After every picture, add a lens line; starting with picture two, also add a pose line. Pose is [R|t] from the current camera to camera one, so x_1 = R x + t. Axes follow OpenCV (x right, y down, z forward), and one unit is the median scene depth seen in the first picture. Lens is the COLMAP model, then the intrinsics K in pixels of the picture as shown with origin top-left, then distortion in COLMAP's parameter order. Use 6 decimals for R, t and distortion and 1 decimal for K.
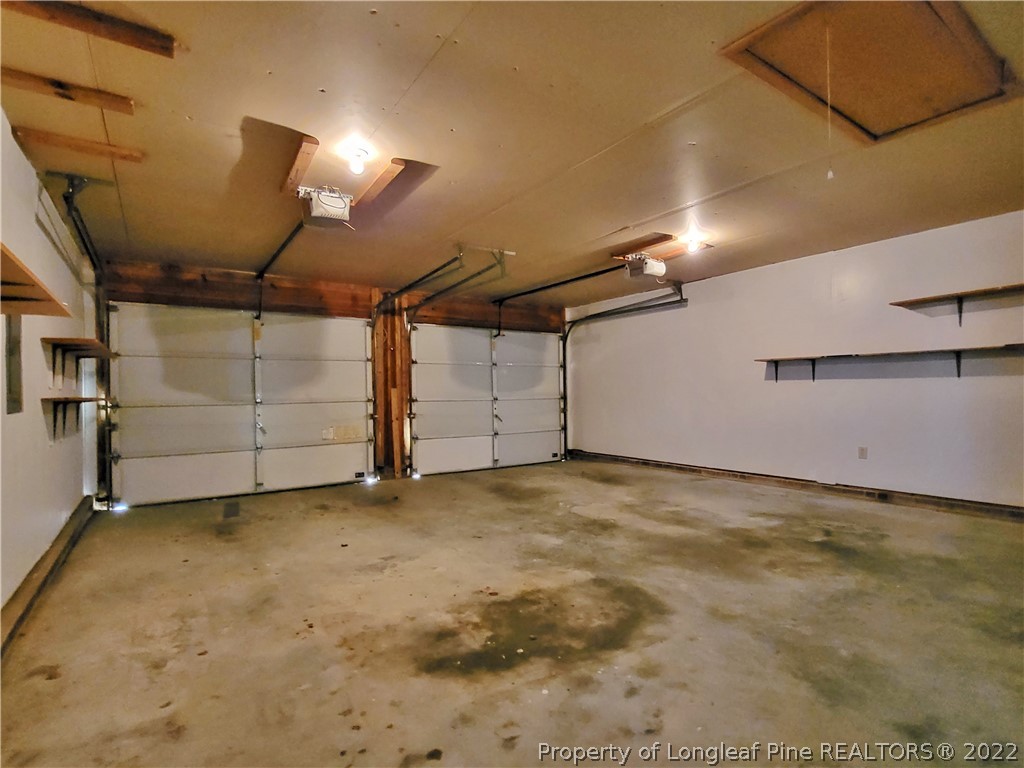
lens RADIAL K [[511.9, 0, 513.5], [0, 511.9, 388.9], [0, 0, 1]] dist [0.001761, 0.000069]
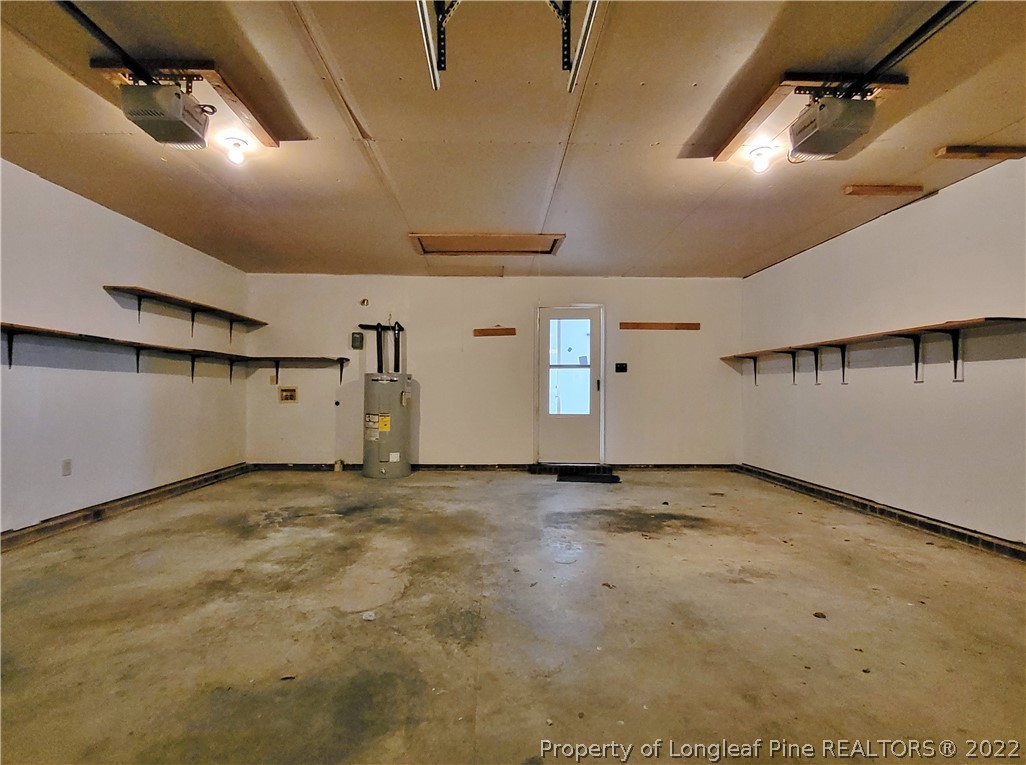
lens RADIAL K [[475.3, 0, 510.9], [0, 475.3, 386.4], [0, 0, 1]] dist [-0.002429, 0.000005]
pose [[-0.821803, 0.014845, 0.569578, -0.400366], [0.004009, 0.999786, -0.020273, 0.035183], [-0.569757, -0.014377, -0.821688, 1.927743]]
